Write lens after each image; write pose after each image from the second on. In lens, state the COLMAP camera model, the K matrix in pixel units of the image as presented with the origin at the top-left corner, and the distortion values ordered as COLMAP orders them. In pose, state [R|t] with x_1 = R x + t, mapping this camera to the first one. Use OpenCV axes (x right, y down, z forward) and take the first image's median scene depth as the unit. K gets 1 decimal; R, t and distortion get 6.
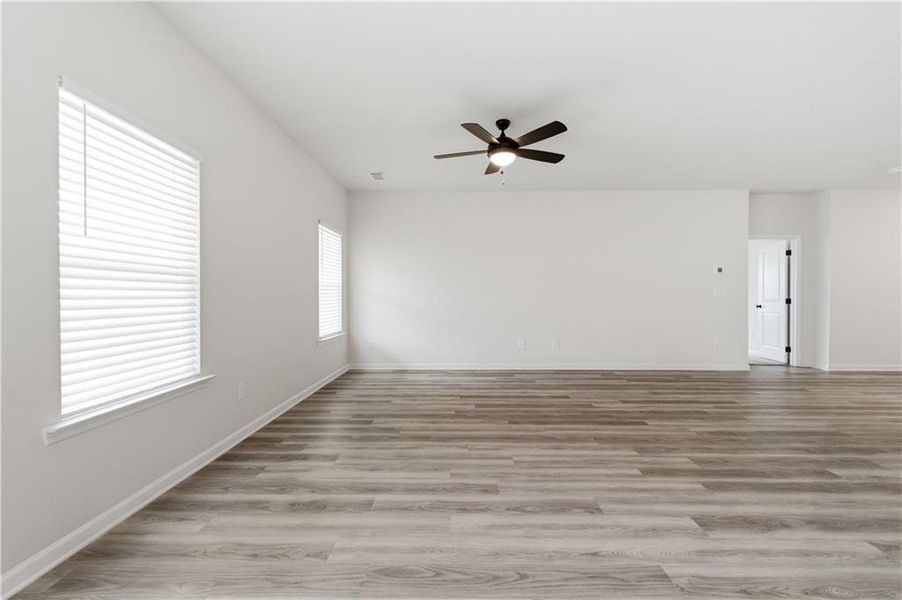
lens RADIAL K [[380.2, 0, 454.9], [0, 380.2, 292.7], [0, 0, 1]] dist [-0.001722, -0.000867]
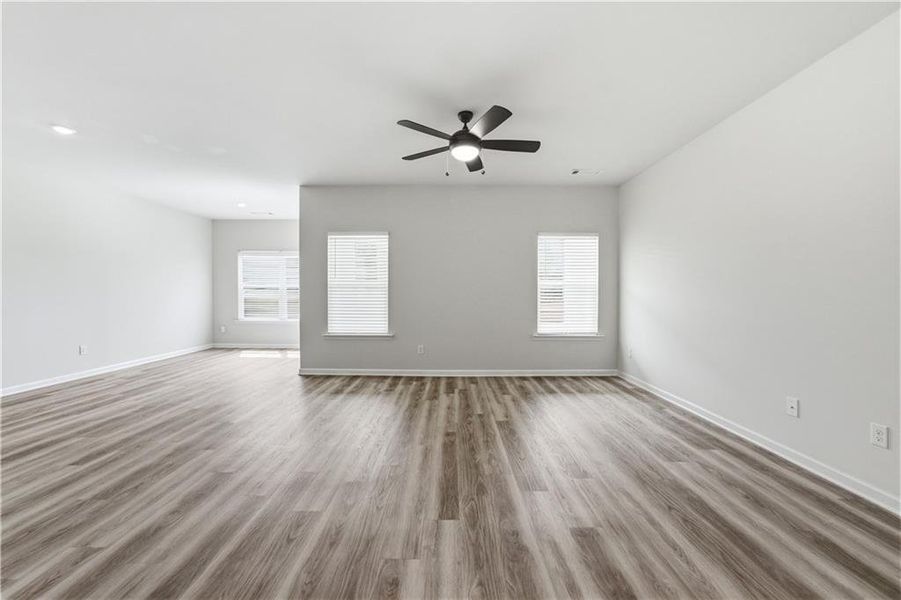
lens RADIAL K [[379.8, 0, 454.4], [0, 379.8, 292.7], [0, 0, 1]] dist [-0.001722, -0.000867]
pose [[-0.011359, -0.006215, -0.999916, 1.400909], [-0.001680, 0.999979, -0.006196, -0.004457], [0.999934, 0.001610, -0.011369, 1.301092]]
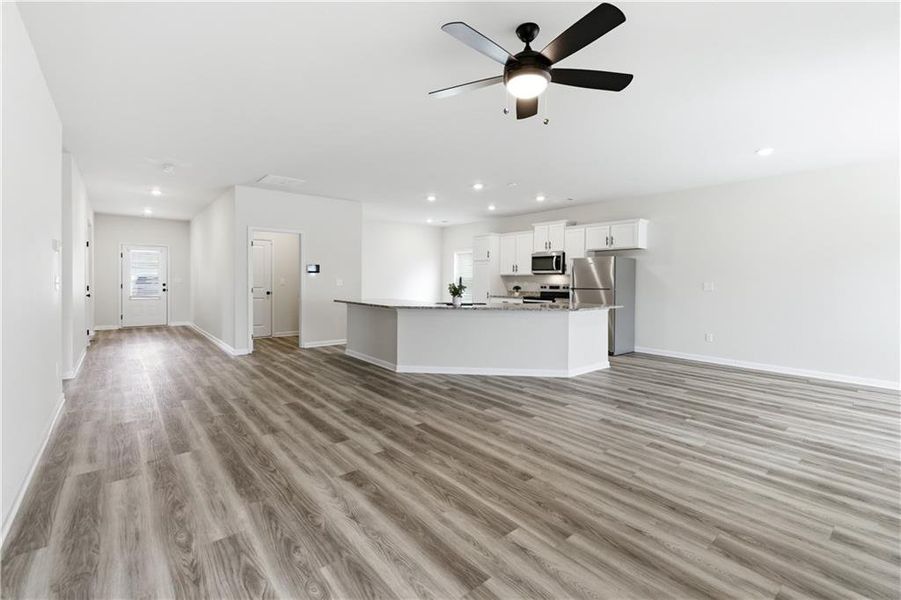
lens RADIAL K [[379.8, 0, 454.4], [0, 379.8, 292.7], [0, 0, 1]] dist [-0.001722, -0.000867]
pose [[-0.628204, -0.031037, 0.777430, -0.398000], [-0.010581, 0.999452, 0.031350, -0.039016], [-0.777977, 0.011468, -0.628188, 1.981372]]
